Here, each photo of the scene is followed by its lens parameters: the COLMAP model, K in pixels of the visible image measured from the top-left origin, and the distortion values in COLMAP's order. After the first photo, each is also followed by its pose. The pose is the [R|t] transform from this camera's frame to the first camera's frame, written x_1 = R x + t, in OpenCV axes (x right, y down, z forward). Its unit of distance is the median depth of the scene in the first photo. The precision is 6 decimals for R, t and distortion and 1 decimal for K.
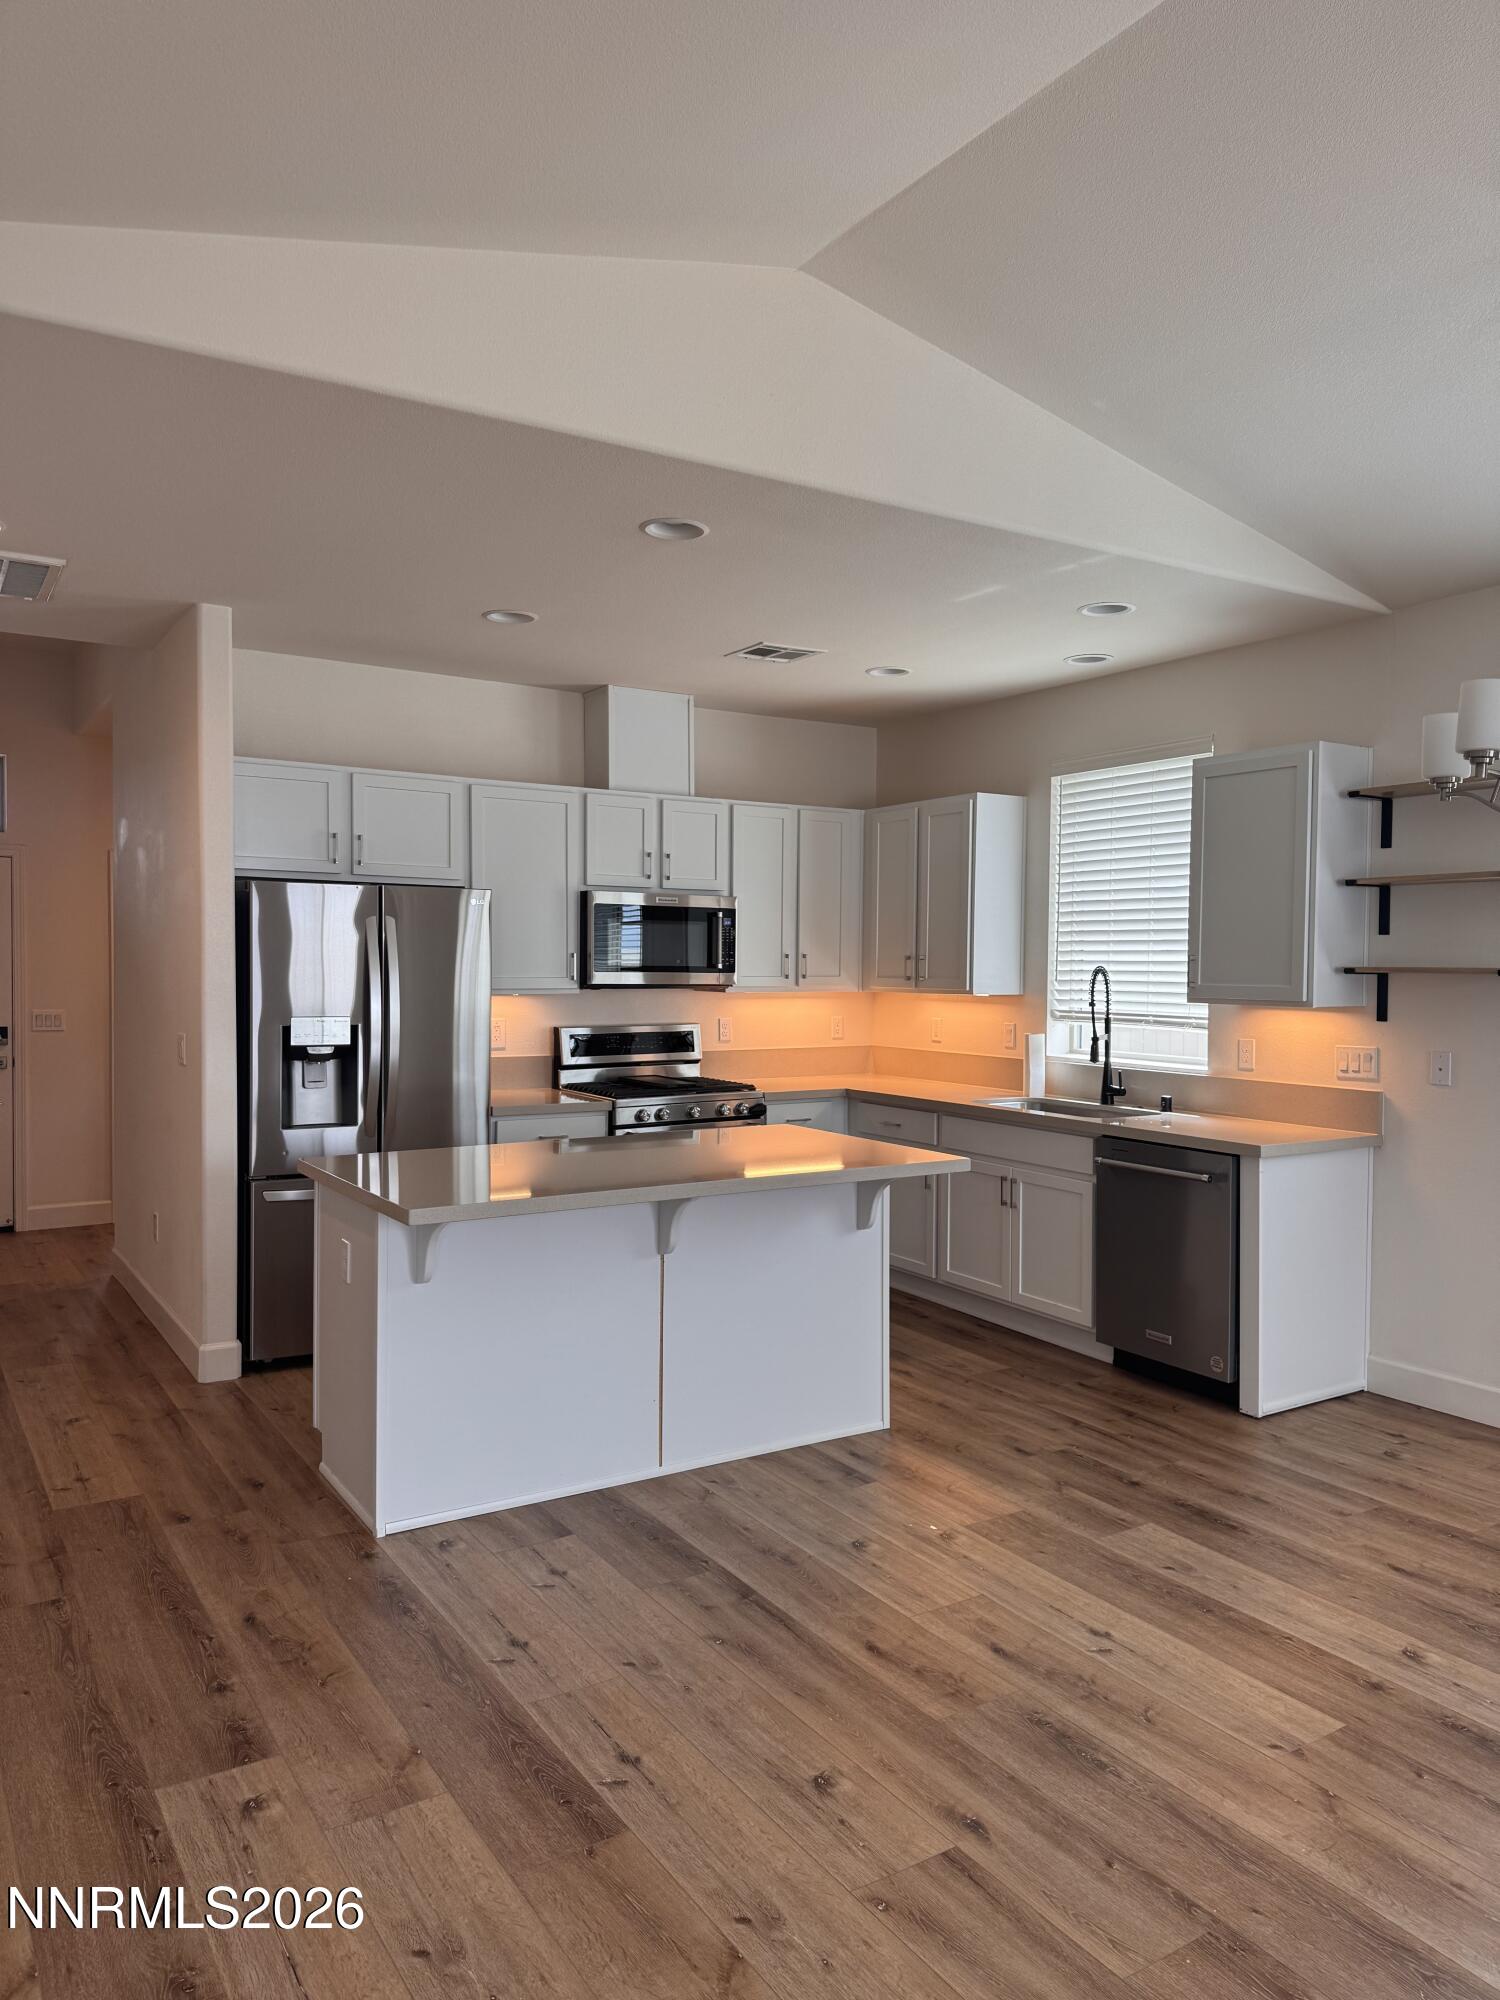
lens RADIAL K [[1402.0, 0, 750.9], [0, 1402.0, 996.5], [0, 0, 1]] dist [0.006080, 0.001721]
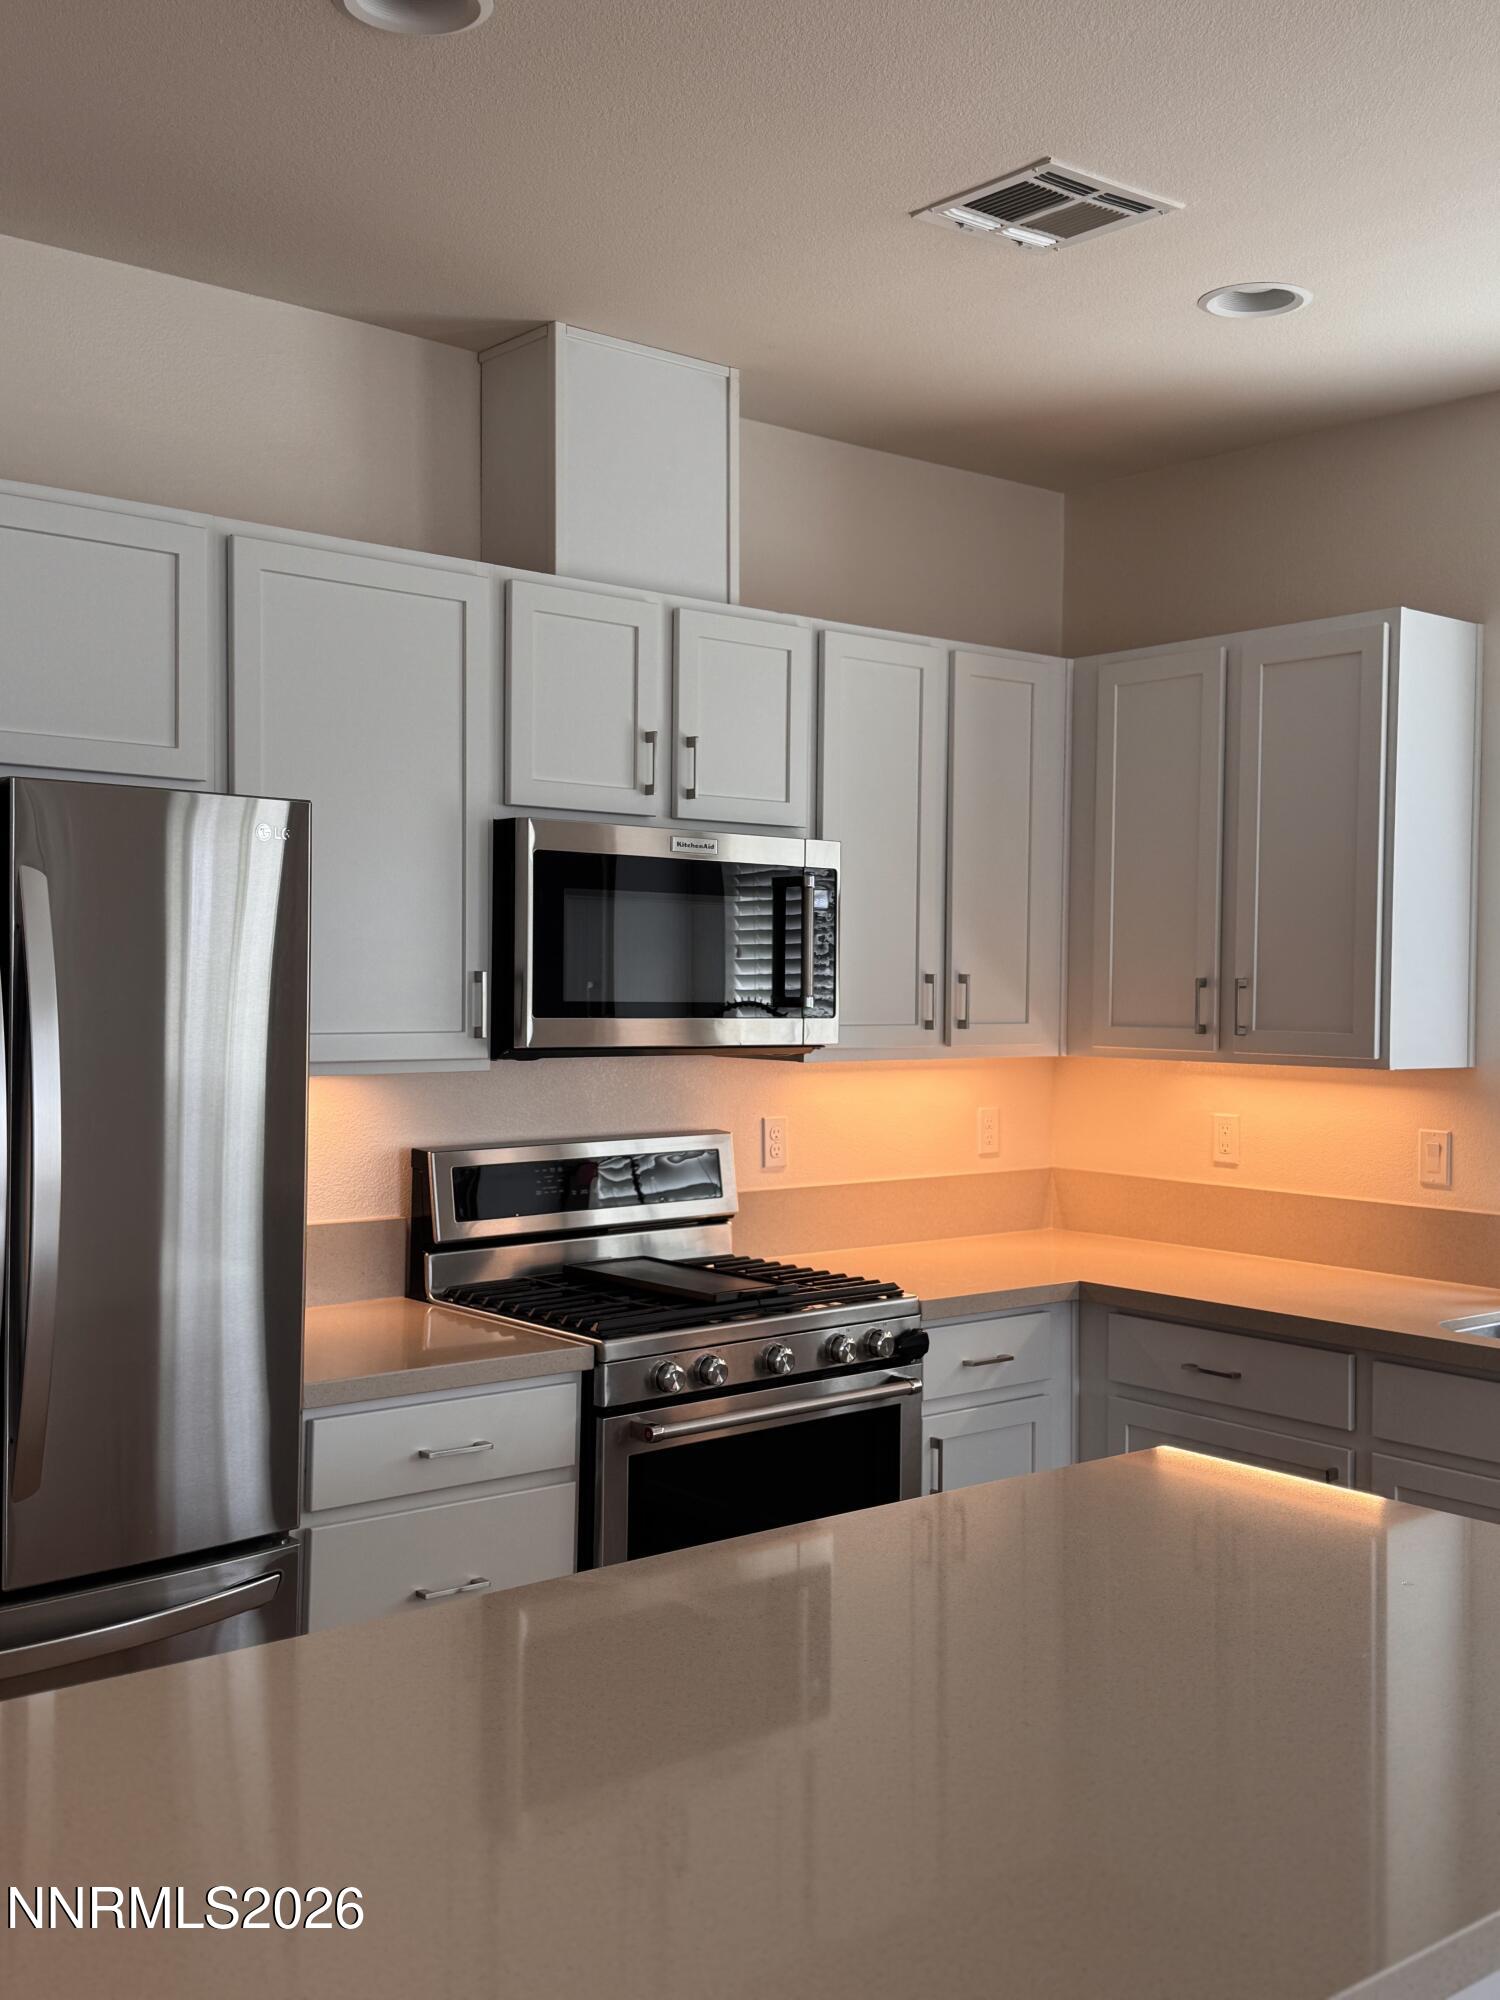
lens RADIAL K [[2028.0, 0, 750.3], [0, 2028.0, 1004.6], [0, 0, 1]] dist [0.054559, 0.000000]
pose [[0.990625, 0.001350, 0.136602, -0.124333], [0.000043, 0.999948, -0.010189, -0.014836], [-0.136609, 0.010099, 0.990574, 0.392502]]
